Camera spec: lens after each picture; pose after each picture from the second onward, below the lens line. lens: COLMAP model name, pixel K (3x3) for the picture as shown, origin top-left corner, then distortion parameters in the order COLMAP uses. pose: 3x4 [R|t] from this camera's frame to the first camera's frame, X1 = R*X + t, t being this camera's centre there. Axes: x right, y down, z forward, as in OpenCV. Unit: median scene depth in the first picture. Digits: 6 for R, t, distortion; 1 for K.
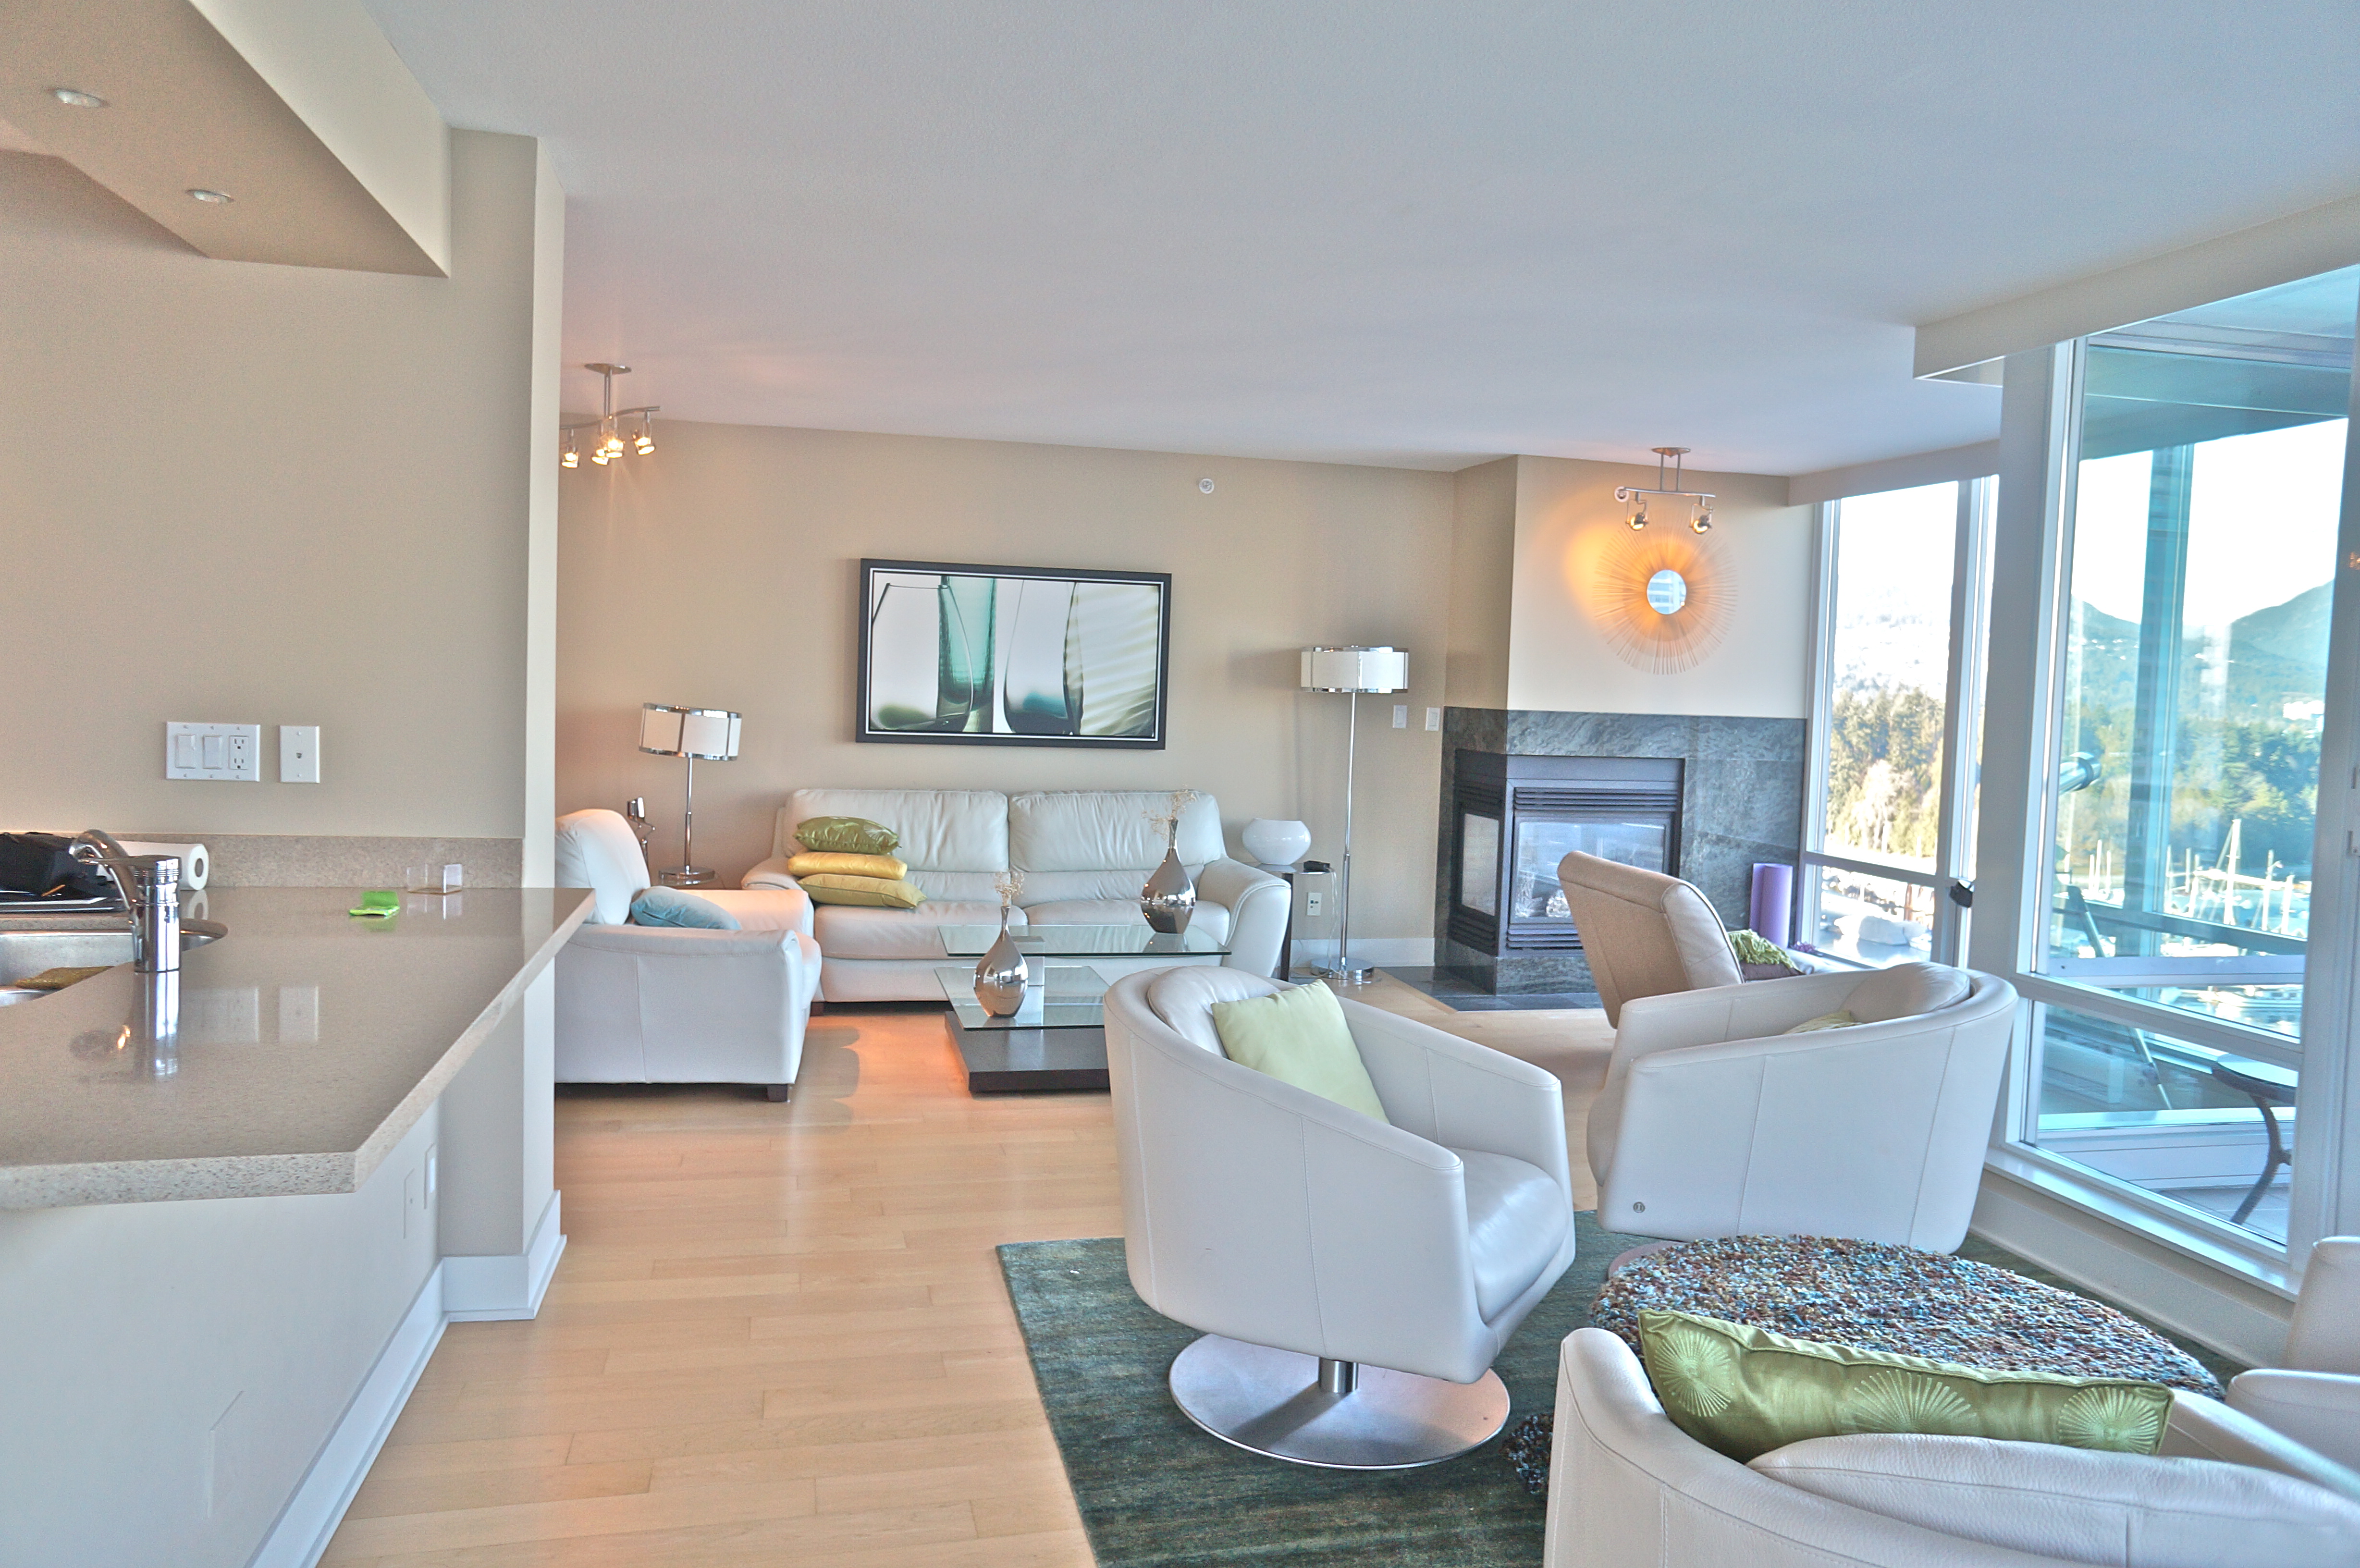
lens RADIAL K [[1594.0, 0, 1179.2], [0, 1594.0, 780.1], [0, 0, 1]] dist [-0.066771, 0.092098]
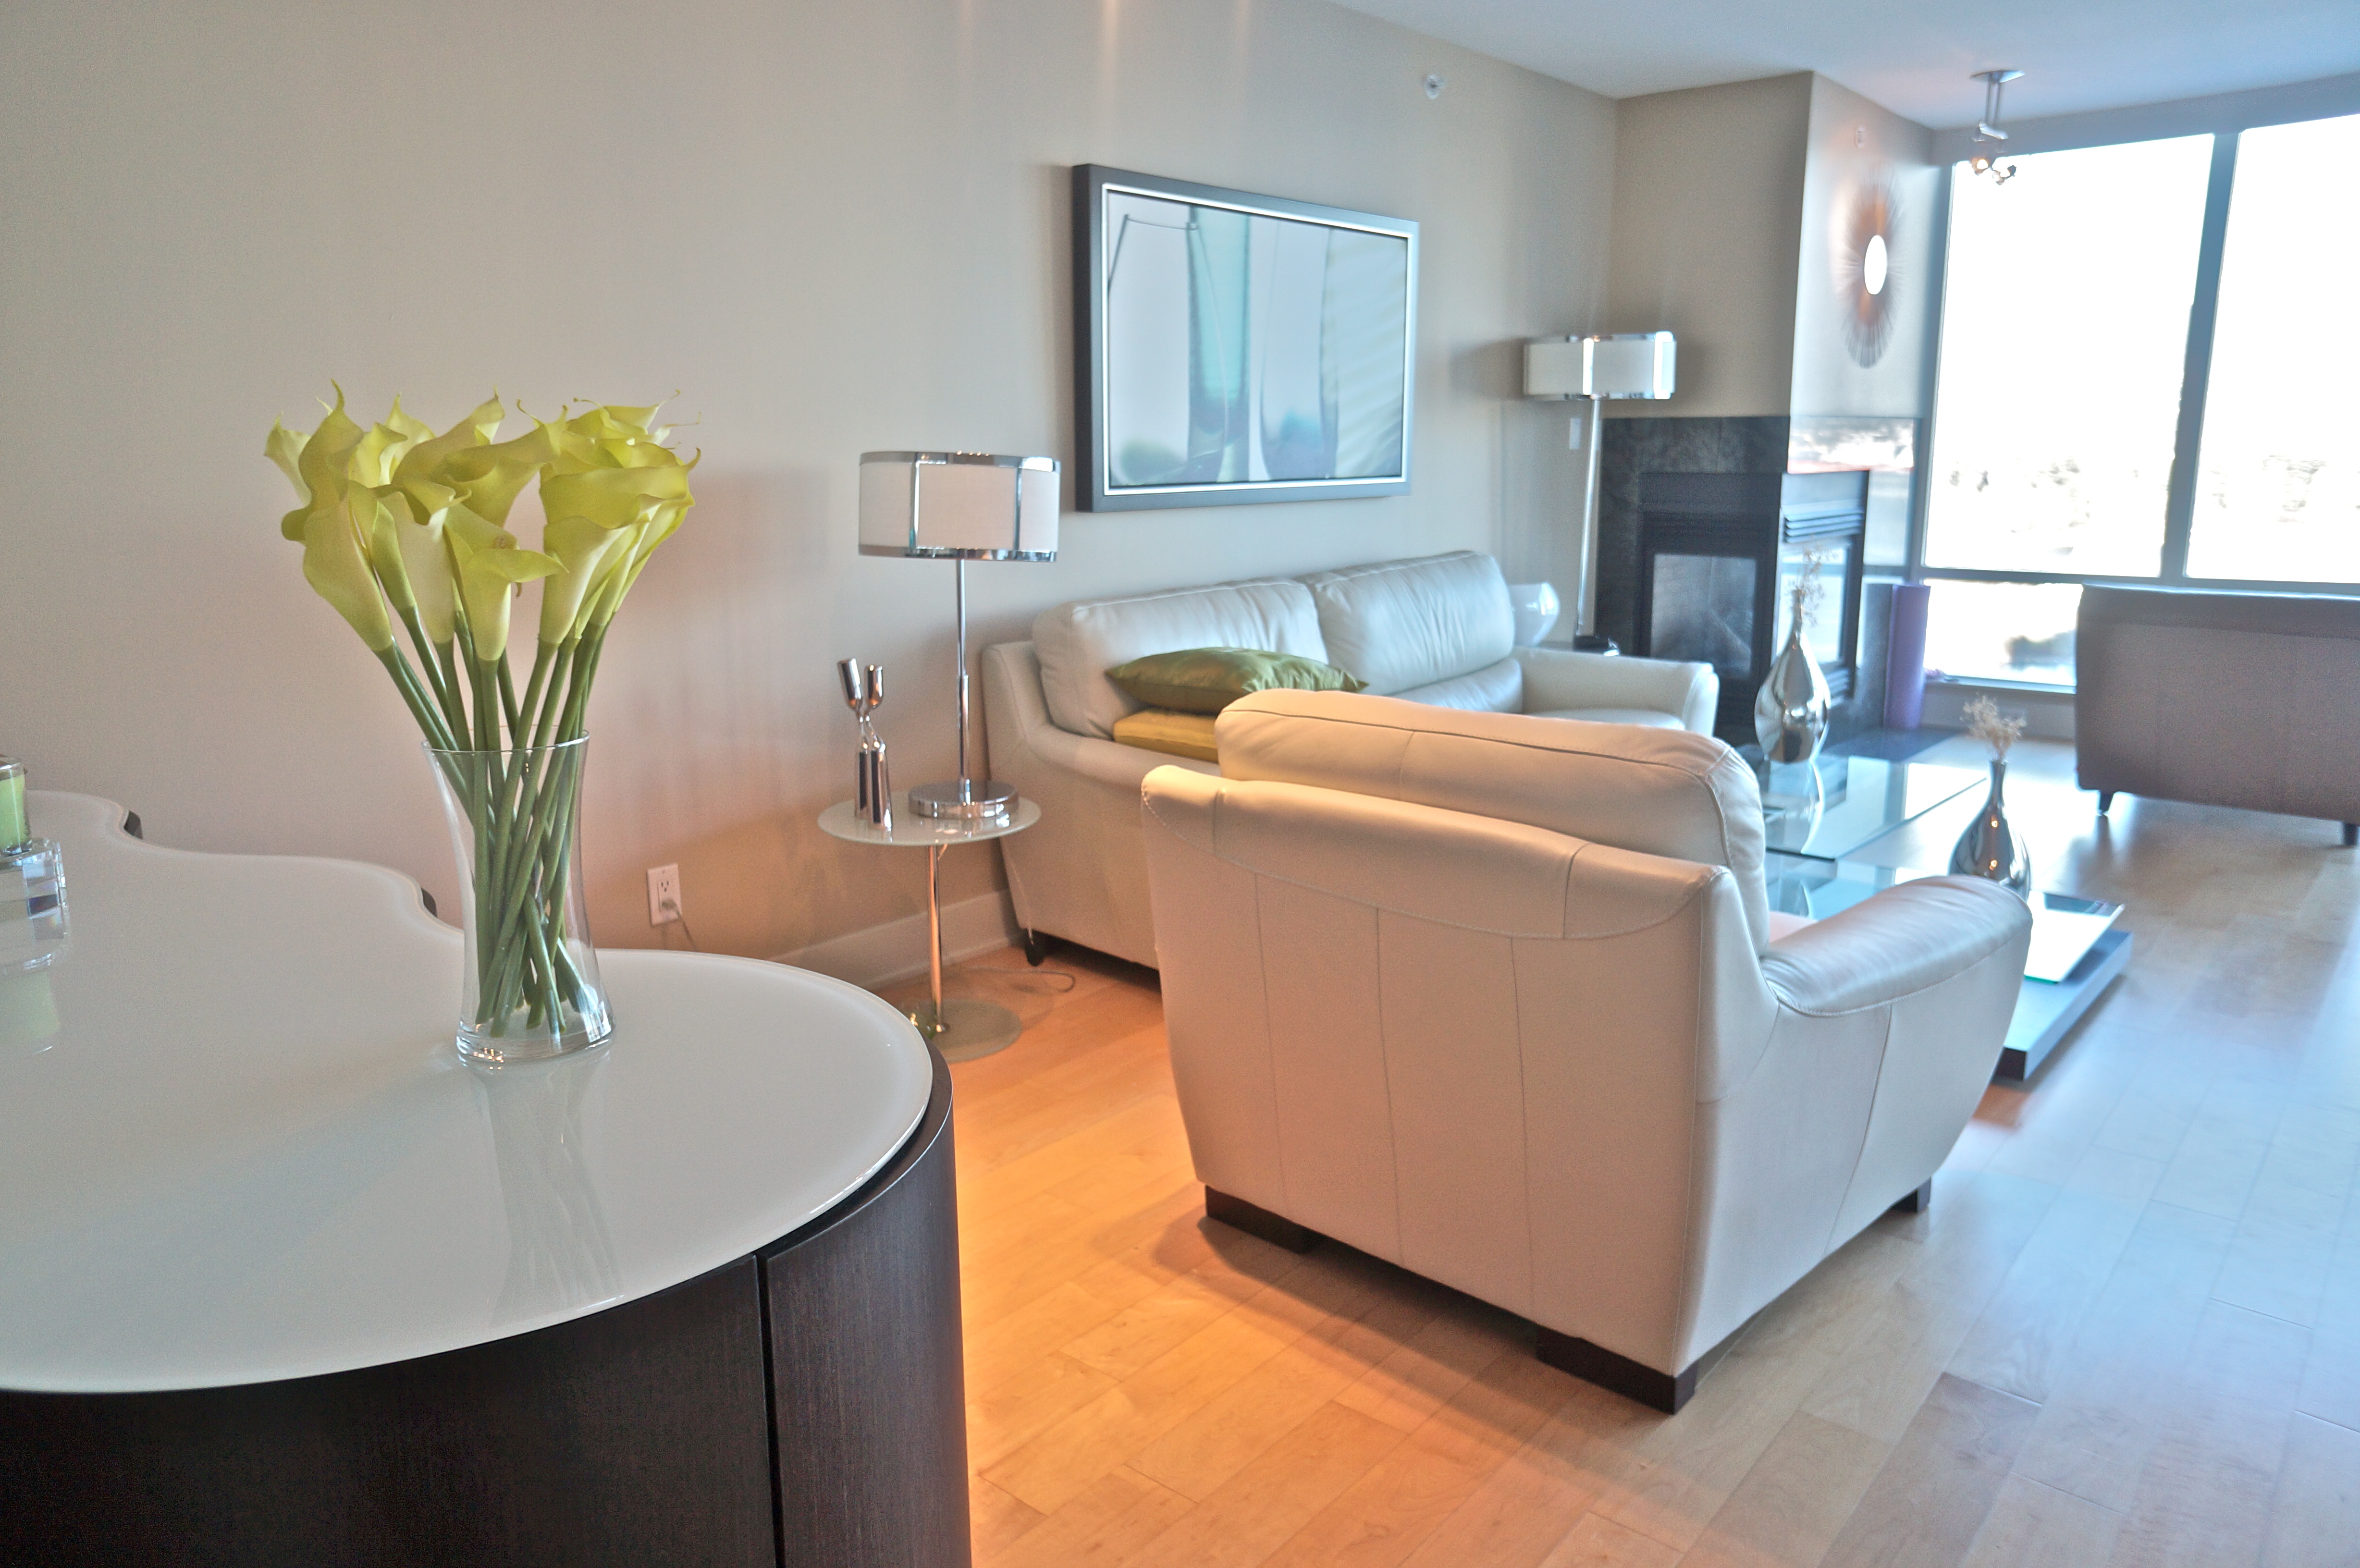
lens RADIAL K [[1594.0, 0, 1178.5], [0, 1594.0, 779.8], [0, 0, 1]] dist [-0.066771, 0.092098]
pose [[0.812269, -0.161923, 0.560357, -0.495734], [0.068870, 0.980599, 0.183527, -0.031308], [-0.579202, -0.110482, 0.807662, 0.517798]]
